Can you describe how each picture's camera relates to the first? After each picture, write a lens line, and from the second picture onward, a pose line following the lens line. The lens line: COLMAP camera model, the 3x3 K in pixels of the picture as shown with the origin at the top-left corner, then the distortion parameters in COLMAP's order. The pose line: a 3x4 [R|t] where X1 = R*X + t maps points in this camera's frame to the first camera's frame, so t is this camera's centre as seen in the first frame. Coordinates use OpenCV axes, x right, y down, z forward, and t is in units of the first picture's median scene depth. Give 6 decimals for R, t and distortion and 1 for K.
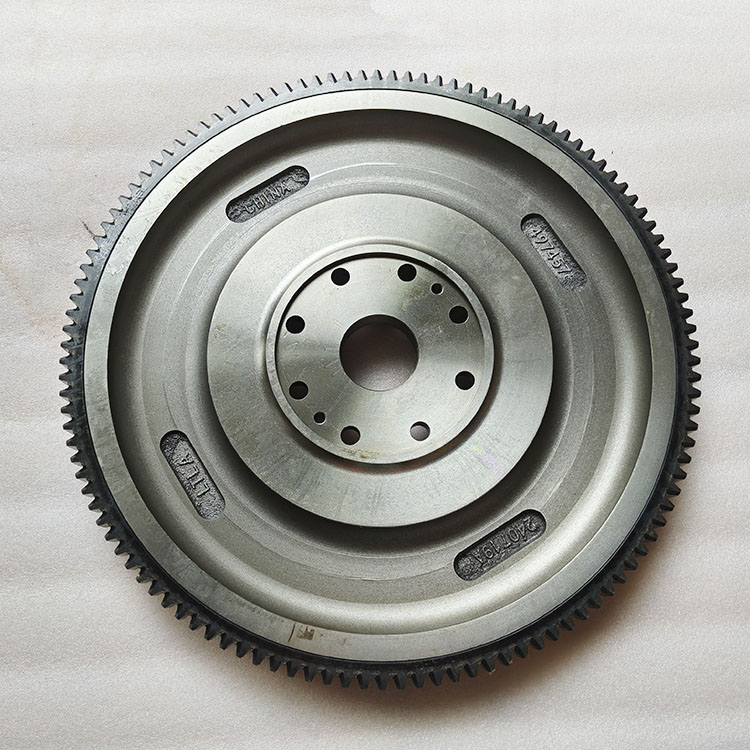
lens RADIAL K [[857.2, 0, 383.4], [0, 857.2, 370.6], [0, 0, 1]] dist [0.121649, -0.364477]
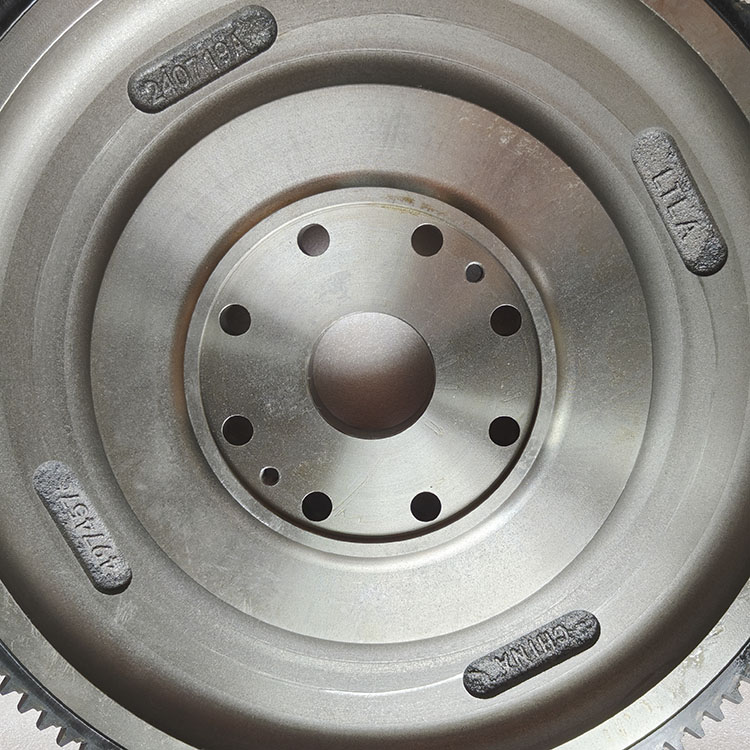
lens RADIAL K [[857.2, 0, 383.4], [0, 857.2, 370.6], [0, 0, 1]] dist [0.121649, -0.364477]
pose [[-0.997579, -0.069092, -0.007896, -0.008290], [0.067643, -0.990422, 0.120369, -0.088288], [-0.016137, 0.119544, 0.992698, 0.375150]]
